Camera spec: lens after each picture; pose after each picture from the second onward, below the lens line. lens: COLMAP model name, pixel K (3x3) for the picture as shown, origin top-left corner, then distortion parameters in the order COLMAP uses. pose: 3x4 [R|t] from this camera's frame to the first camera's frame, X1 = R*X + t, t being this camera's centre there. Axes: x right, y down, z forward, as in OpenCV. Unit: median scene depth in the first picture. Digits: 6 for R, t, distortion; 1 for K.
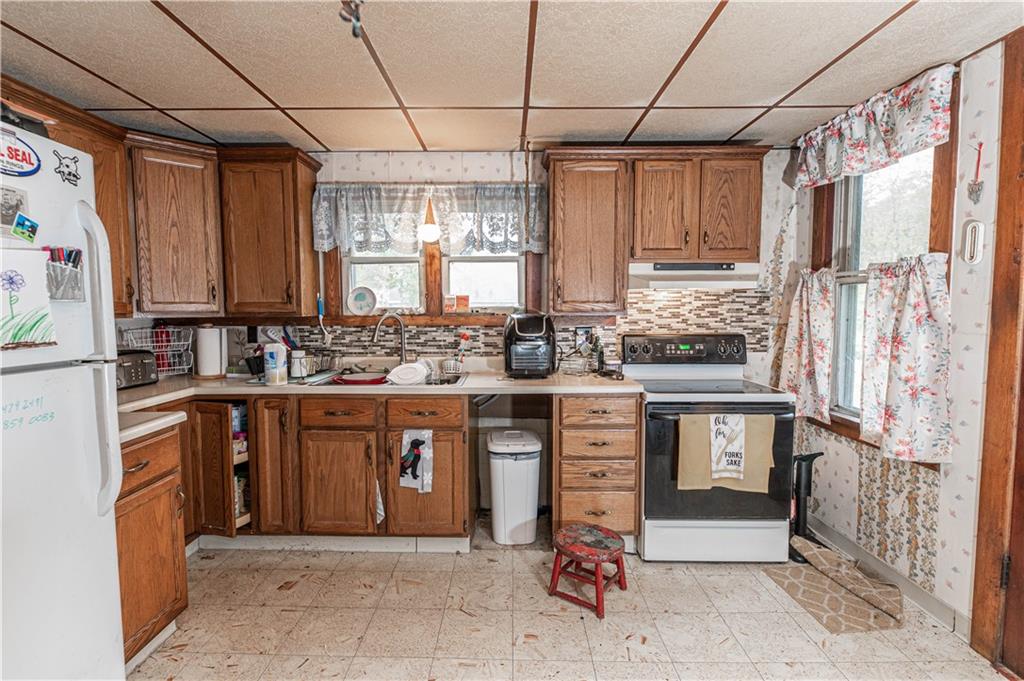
lens RADIAL K [[483.9, 0, 508.9], [0, 483.9, 341.0], [0, 0, 1]] dist [-0.001644, -0.000907]
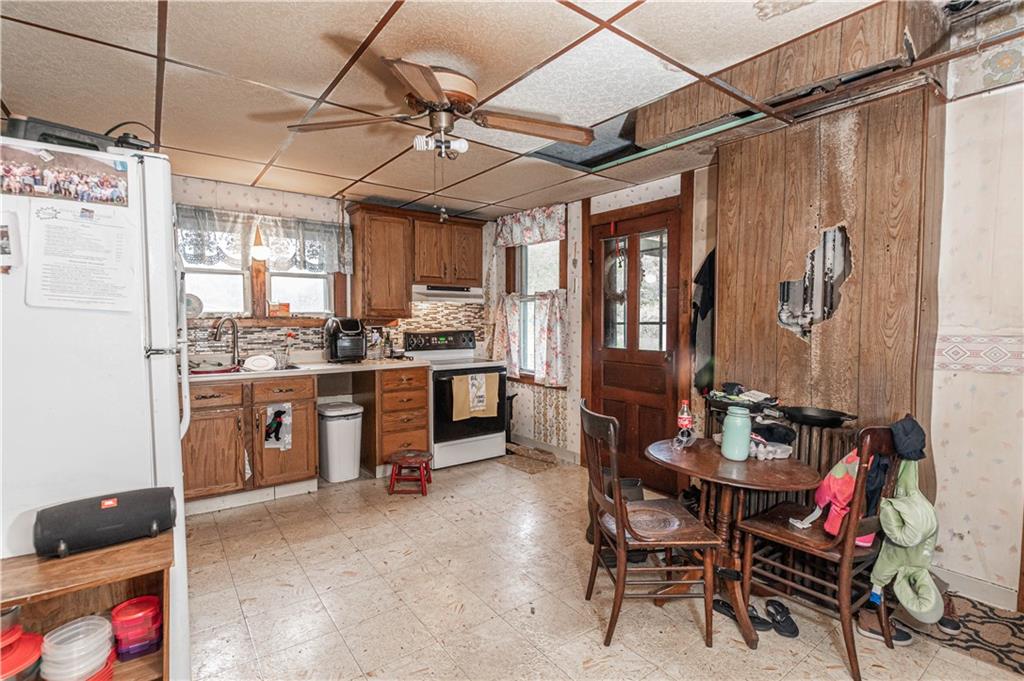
lens RADIAL K [[483.9, 0, 510.3], [0, 483.9, 341.0], [0, 0, 1]] dist [-0.001644, -0.000907]
pose [[0.792640, -0.024734, 0.609188, -0.467134], [0.036056, 0.999330, -0.006340, 0.040886], [-0.608623, 0.026991, 0.793001, -0.426577]]
